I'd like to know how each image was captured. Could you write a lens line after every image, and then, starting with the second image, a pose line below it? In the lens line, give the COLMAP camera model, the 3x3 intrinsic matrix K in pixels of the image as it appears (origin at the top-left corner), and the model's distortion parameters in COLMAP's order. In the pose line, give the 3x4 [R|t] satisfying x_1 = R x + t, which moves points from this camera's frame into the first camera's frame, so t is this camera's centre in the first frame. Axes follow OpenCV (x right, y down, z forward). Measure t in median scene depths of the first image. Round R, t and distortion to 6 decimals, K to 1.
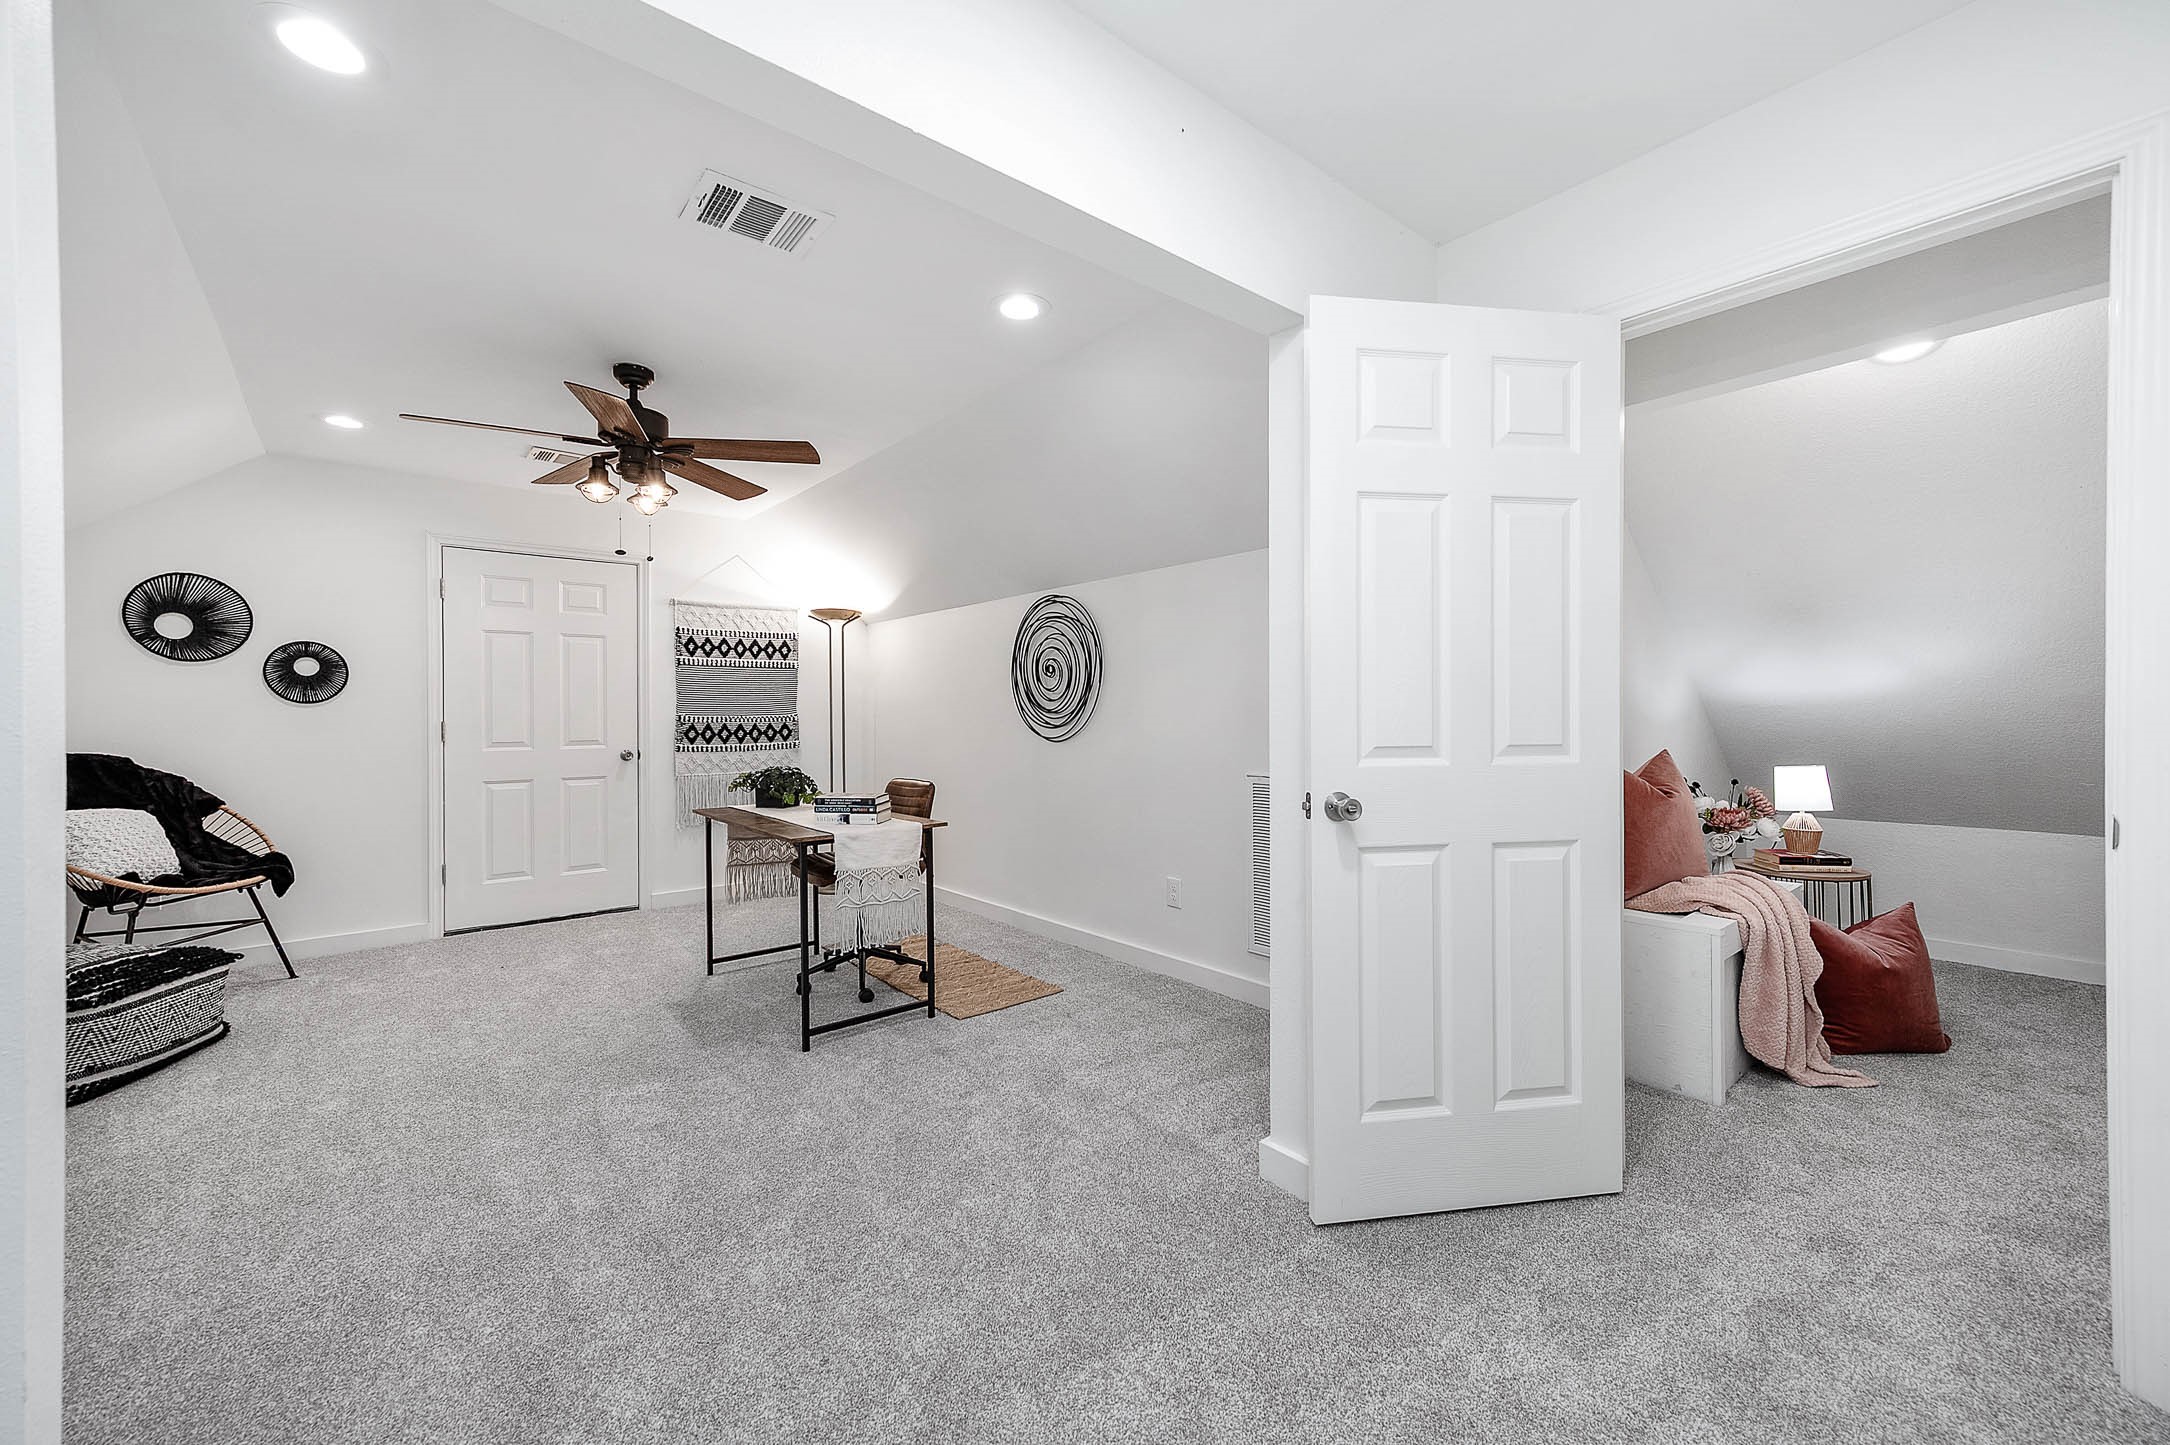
lens RADIAL K [[861.3, 0, 1083.8], [0, 861.3, 710.8], [0, 0, 1]] dist [0.013328, 0.000468]
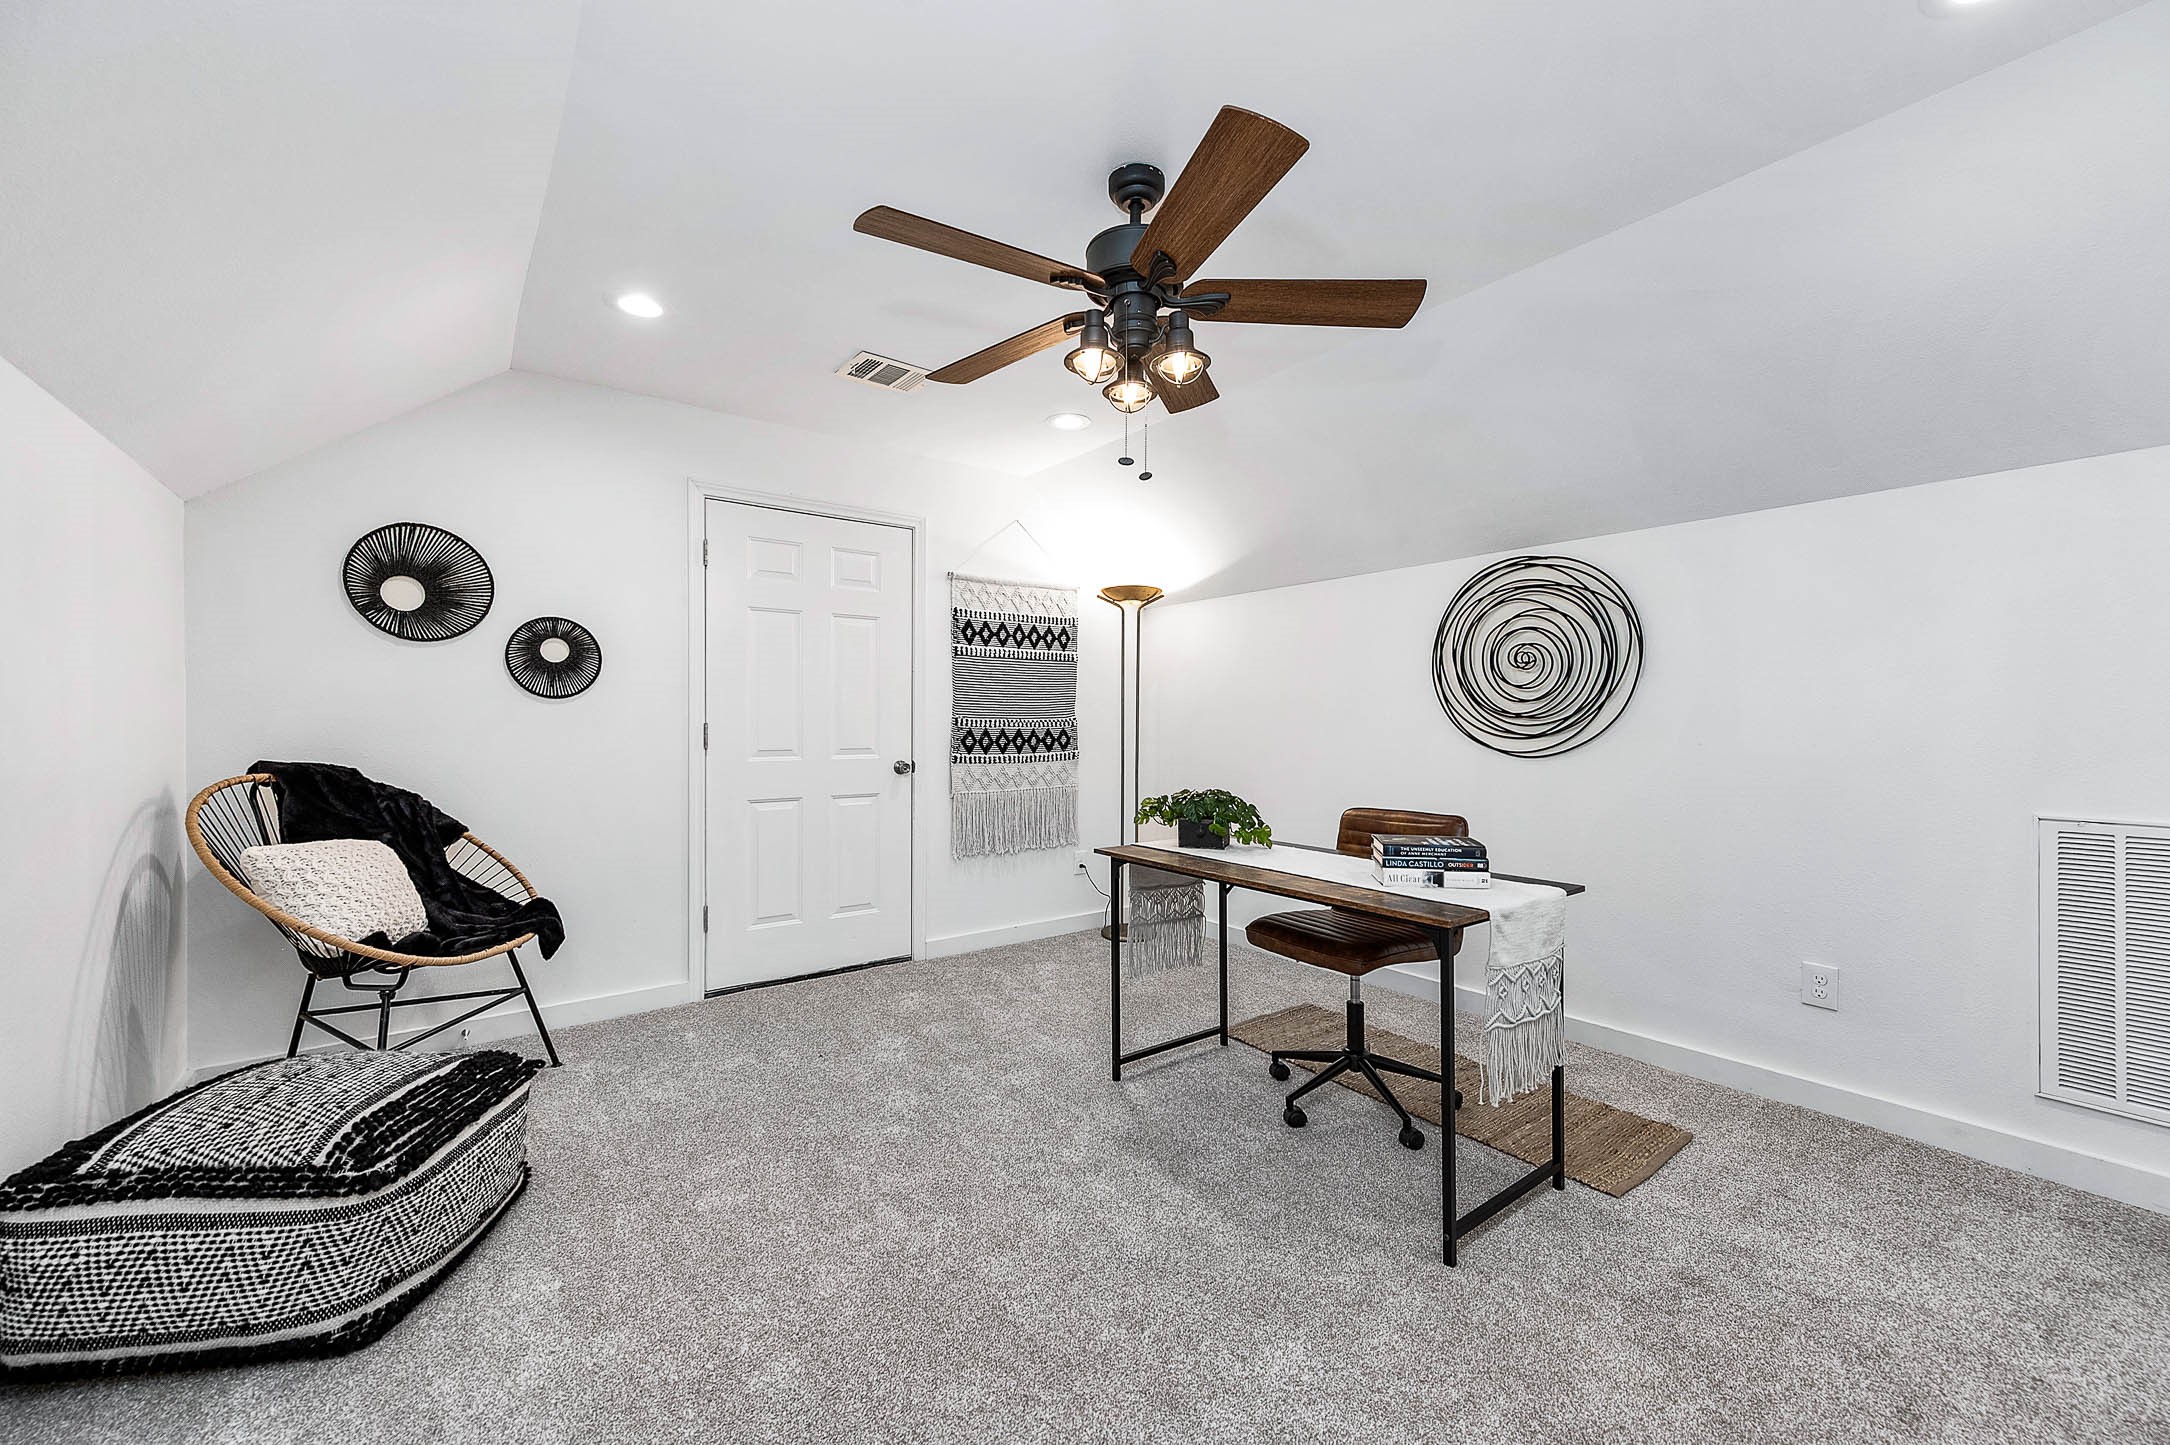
lens RADIAL K [[861.3, 0, 1089.4], [0, 861.3, 722.2], [0, 0, 1]] dist [0.013328, 0.000468]
pose [[0.998830, 0.007891, -0.047707, -0.406071], [-0.007634, 0.999955, 0.005572, 0.005040], [0.047749, -0.005201, 0.998846, 0.274632]]
